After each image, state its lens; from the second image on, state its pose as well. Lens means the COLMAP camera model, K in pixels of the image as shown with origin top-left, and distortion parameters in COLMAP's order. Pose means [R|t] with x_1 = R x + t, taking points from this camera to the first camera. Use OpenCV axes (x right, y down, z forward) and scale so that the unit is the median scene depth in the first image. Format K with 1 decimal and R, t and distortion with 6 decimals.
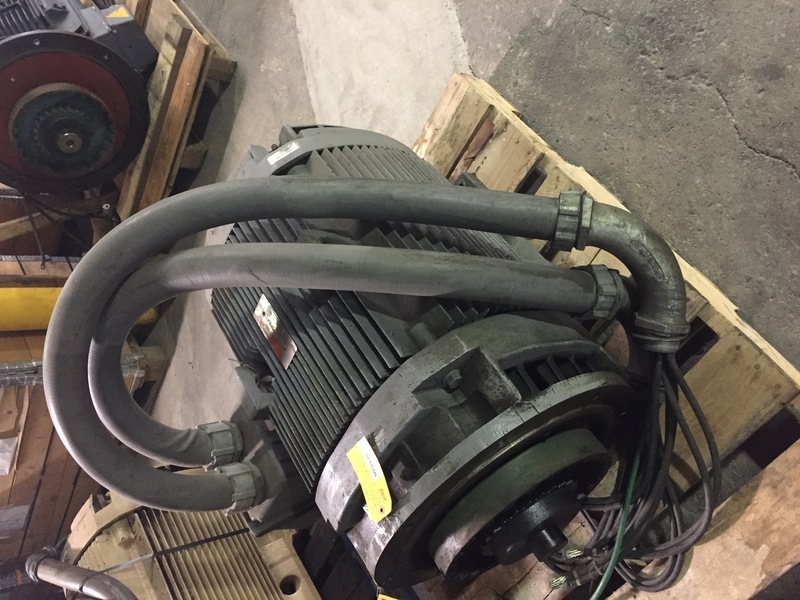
lens RADIAL K [[681.4, 0, 402.2], [0, 681.4, 297.9], [0, 0, 1]] dist [0.091749, -0.126861]
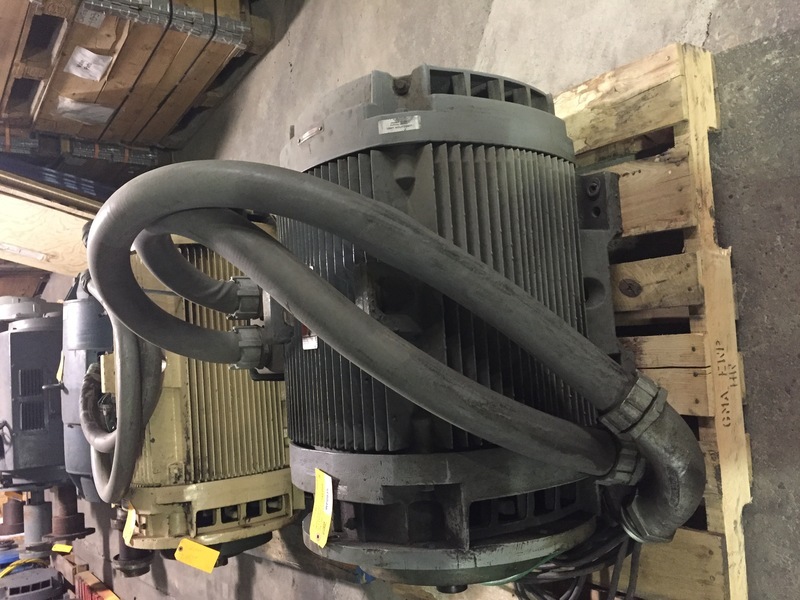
lens RADIAL K [[681.4, 0, 402.2], [0, 681.4, 297.9], [0, 0, 1]] dist [0.091749, -0.126861]
pose [[0.883257, 0.468741, 0.011765, -0.064281], [-0.404137, 0.748322, 0.526011, -0.390478], [0.237759, -0.469357, 0.850397, 0.156624]]
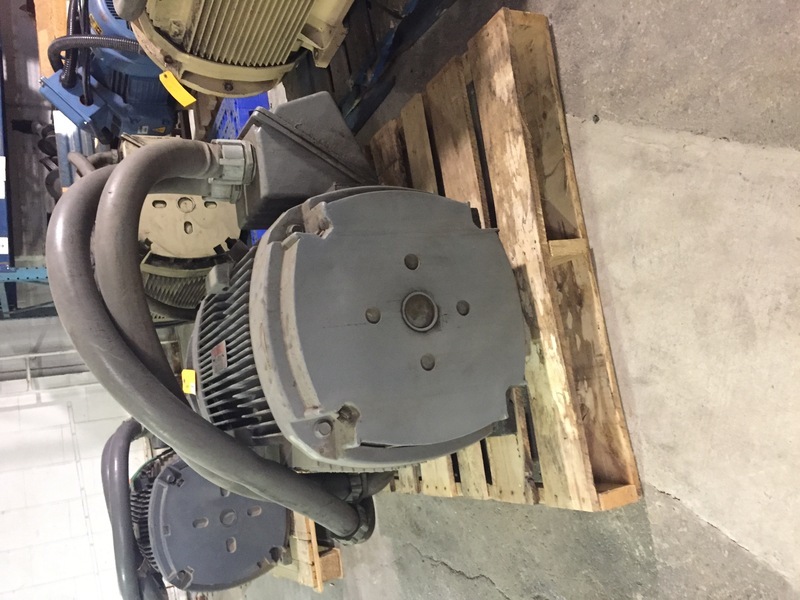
lens RADIAL K [[681.4, 0, 402.2], [0, 681.4, 297.9], [0, 0, 1]] dist [0.091749, -0.126861]
pose [[0.475245, 0.516624, 0.712209, -0.688458], [-0.432679, -0.567596, 0.700445, -0.631689], [0.766114, -0.641041, -0.046215, 1.011183]]
